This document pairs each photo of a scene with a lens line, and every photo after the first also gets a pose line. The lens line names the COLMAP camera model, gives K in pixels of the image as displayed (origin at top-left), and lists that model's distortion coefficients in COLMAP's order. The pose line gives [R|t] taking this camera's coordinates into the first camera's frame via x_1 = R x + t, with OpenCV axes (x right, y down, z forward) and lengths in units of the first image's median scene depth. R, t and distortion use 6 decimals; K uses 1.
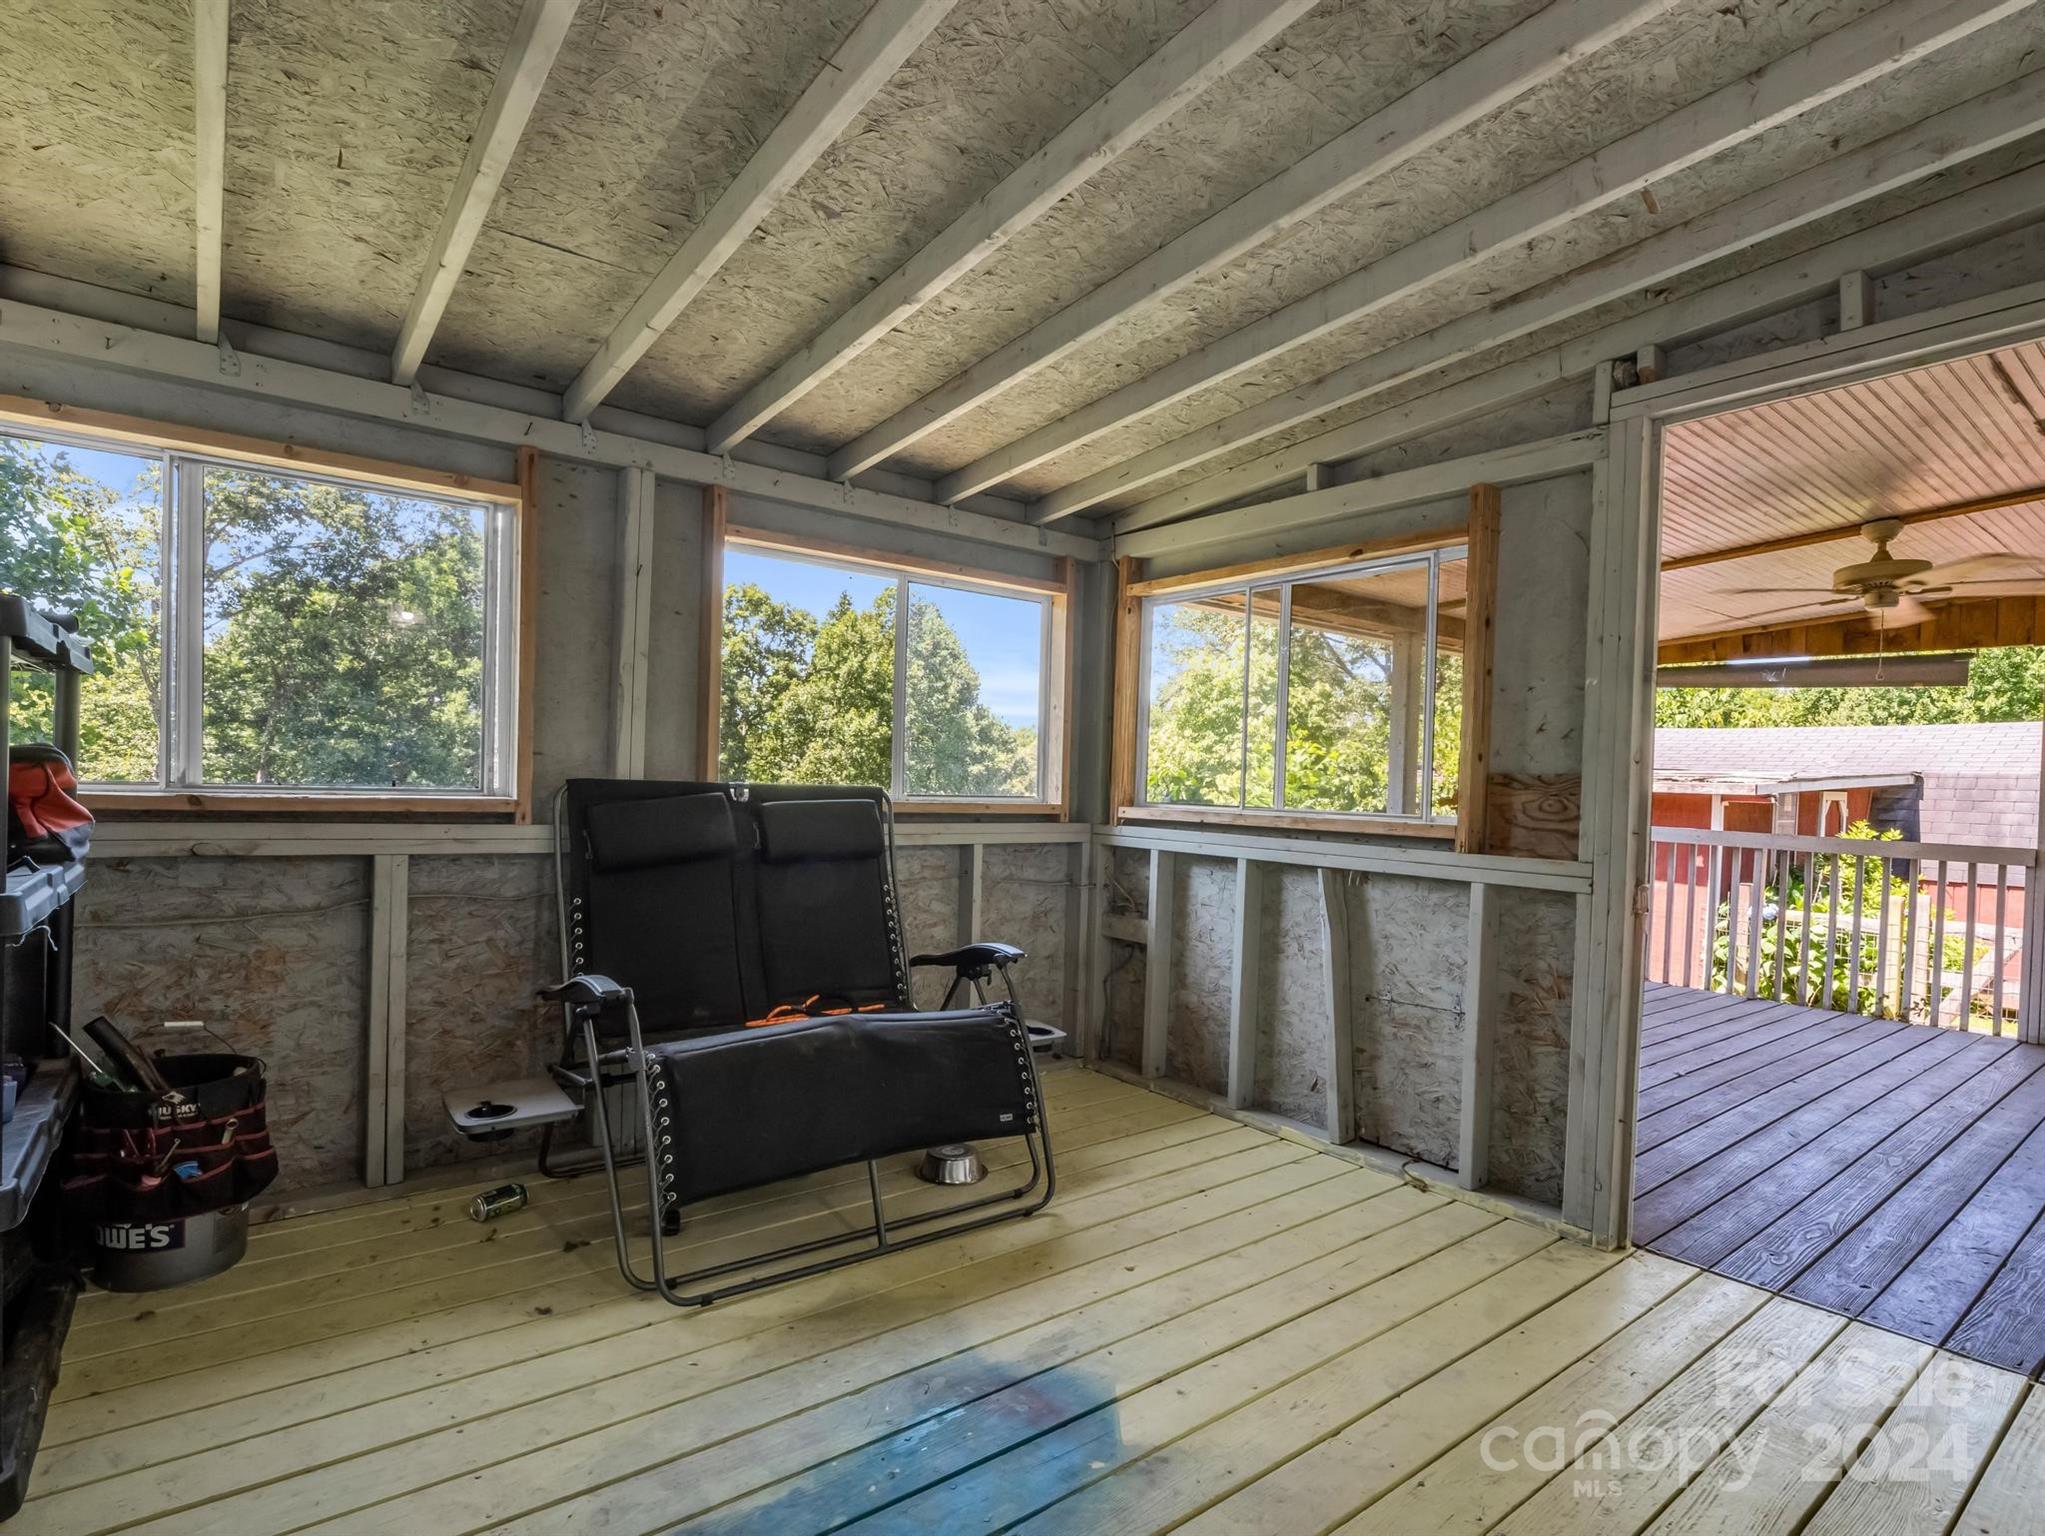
lens RADIAL K [[1000.1, 0, 1022.8], [0, 1000.1, 764.1], [0, 0, 1]] dist [-0.010391, -0.001443]
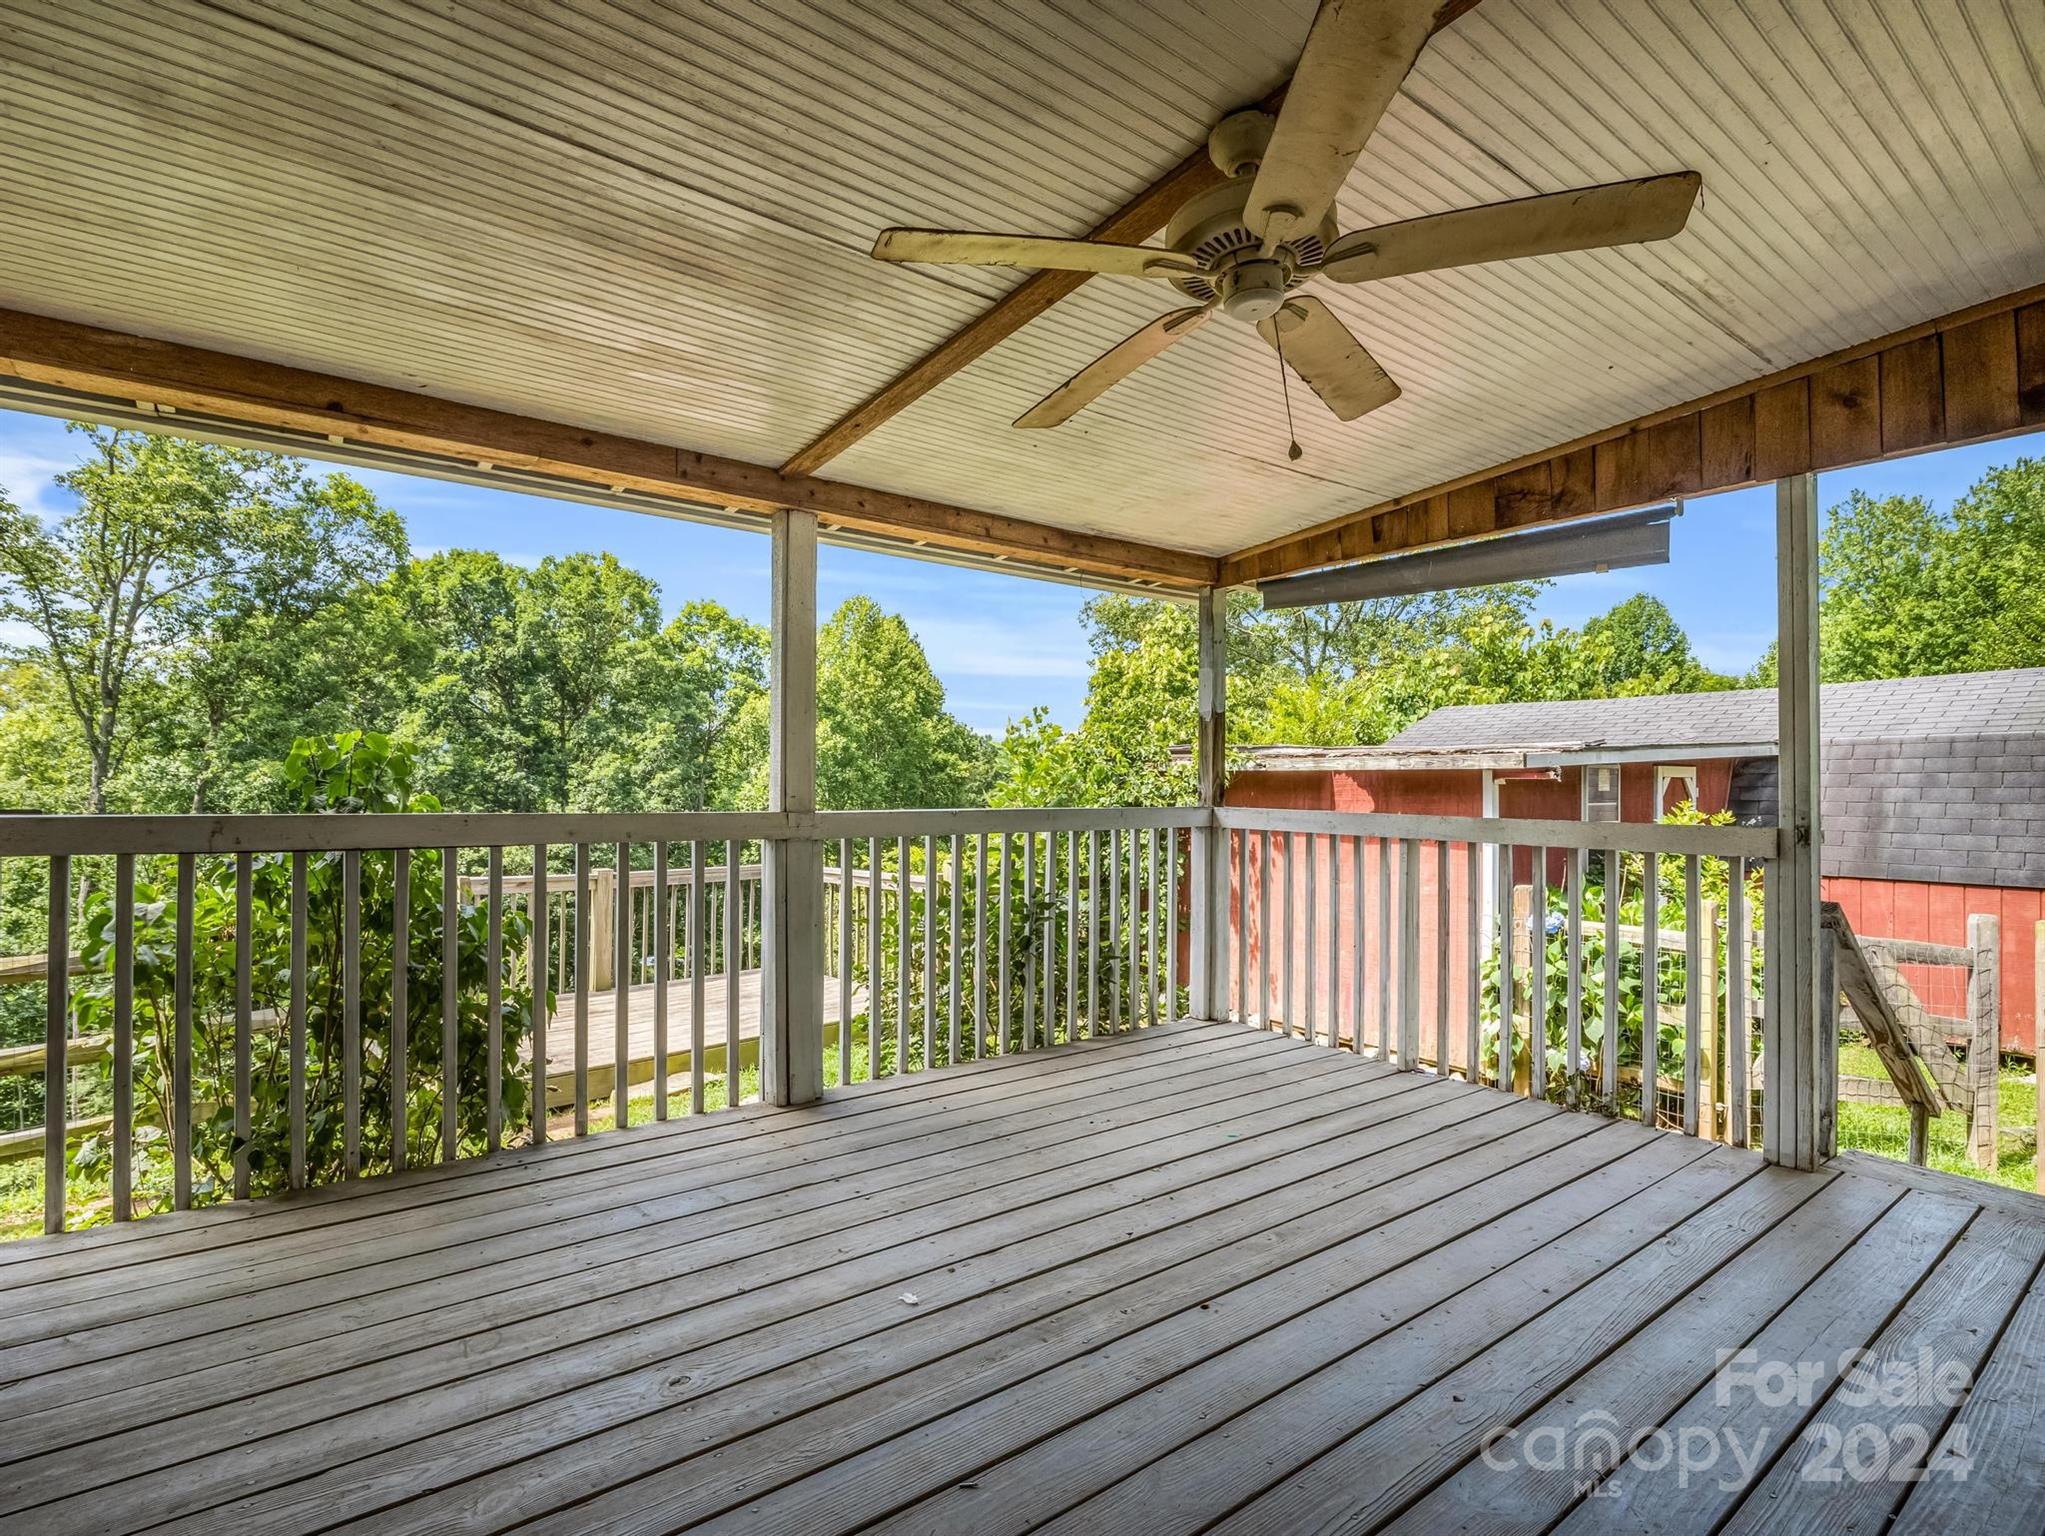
lens RADIAL K [[962.8, 0, 1018.9], [0, 962.8, 756.7], [0, 0, 1]] dist [-0.011137, -0.000735]
pose [[0.999651, -0.024468, -0.009914, 0.092229], [0.024288, 0.999544, -0.017934, 0.006638], [0.010348, 0.017687, 0.999790, 0.067977]]
